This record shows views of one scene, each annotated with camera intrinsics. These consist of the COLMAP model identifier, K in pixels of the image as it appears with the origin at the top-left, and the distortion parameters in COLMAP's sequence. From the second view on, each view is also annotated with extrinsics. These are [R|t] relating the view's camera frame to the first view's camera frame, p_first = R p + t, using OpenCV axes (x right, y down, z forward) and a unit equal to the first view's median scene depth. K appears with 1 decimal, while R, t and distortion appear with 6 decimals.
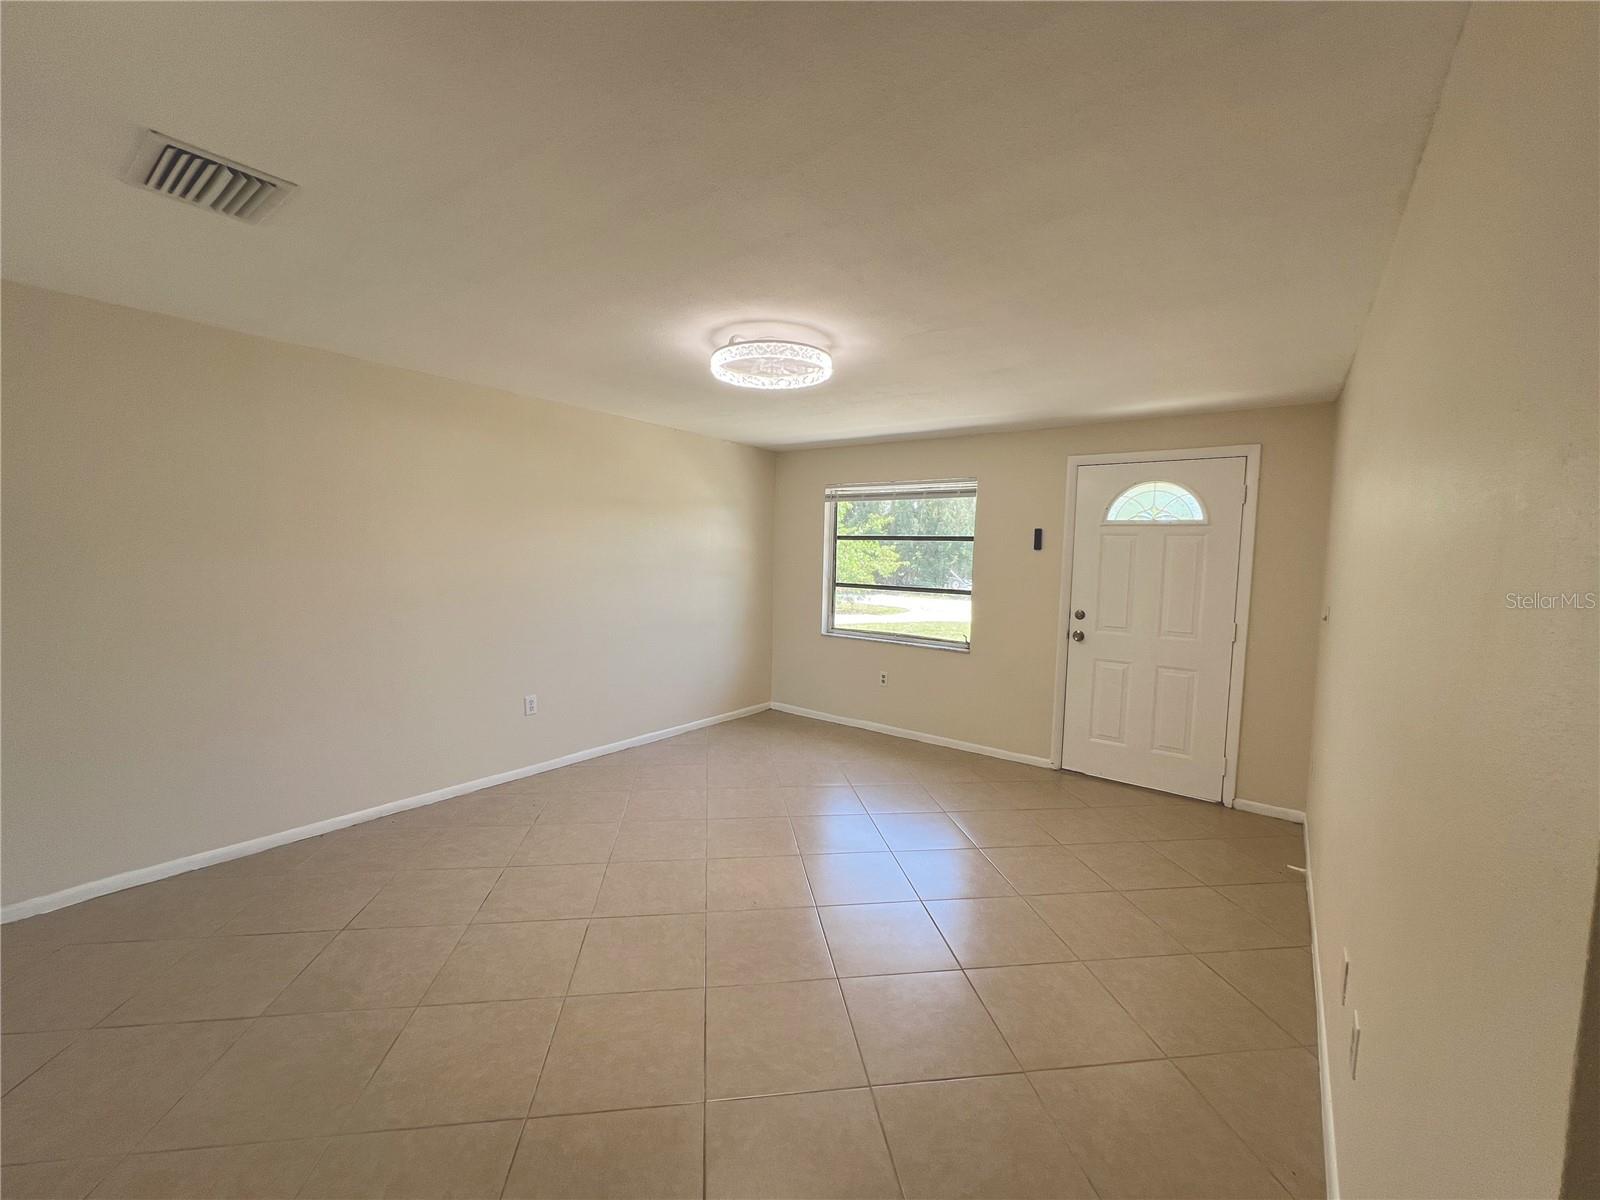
lens RADIAL K [[654.8, 0, 794.4], [0, 654.8, 596.3], [0, 0, 1]] dist [-0.001835, -0.000148]
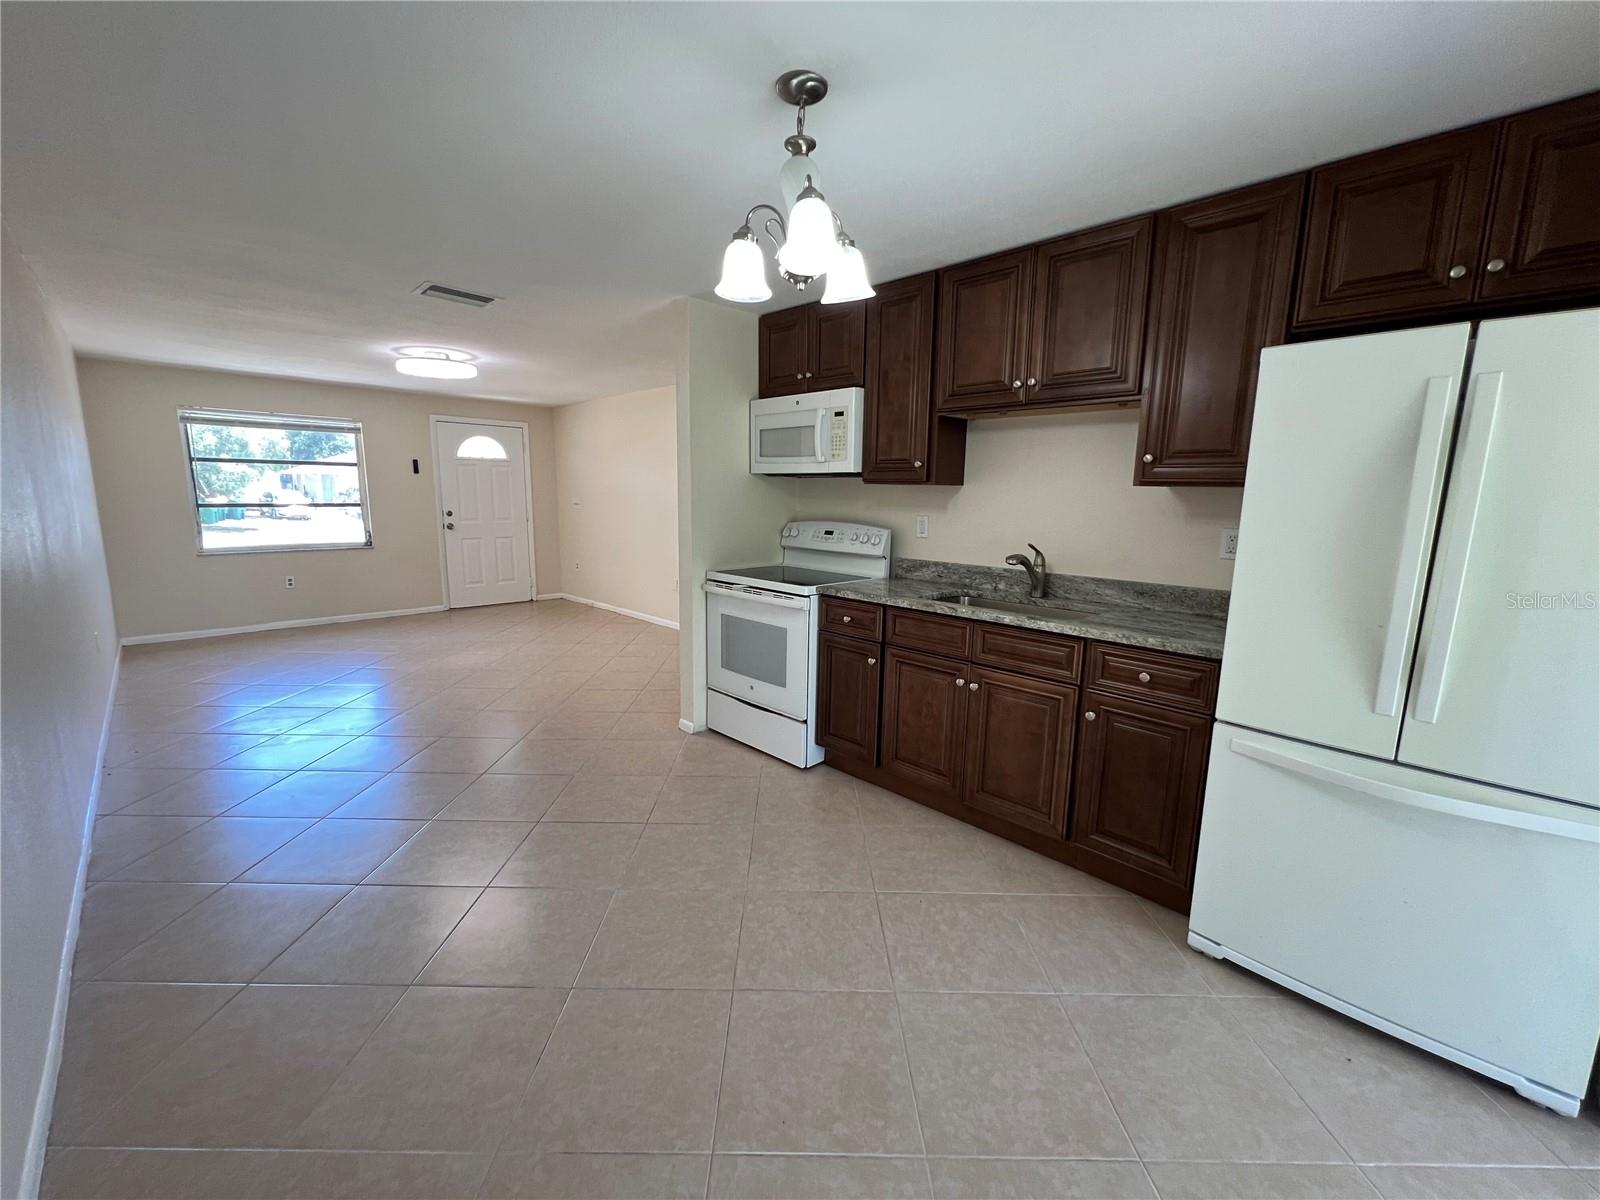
lens RADIAL K [[654.8, 0, 794.4], [0, 654.8, 596.3], [0, 0, 1]] dist [-0.001835, -0.000148]
pose [[0.110673, -0.172552, 0.978763, -1.101250], [0.067760, 0.983831, 0.165784, 0.018537], [-0.991544, 0.047973, 0.120575, -0.054824]]
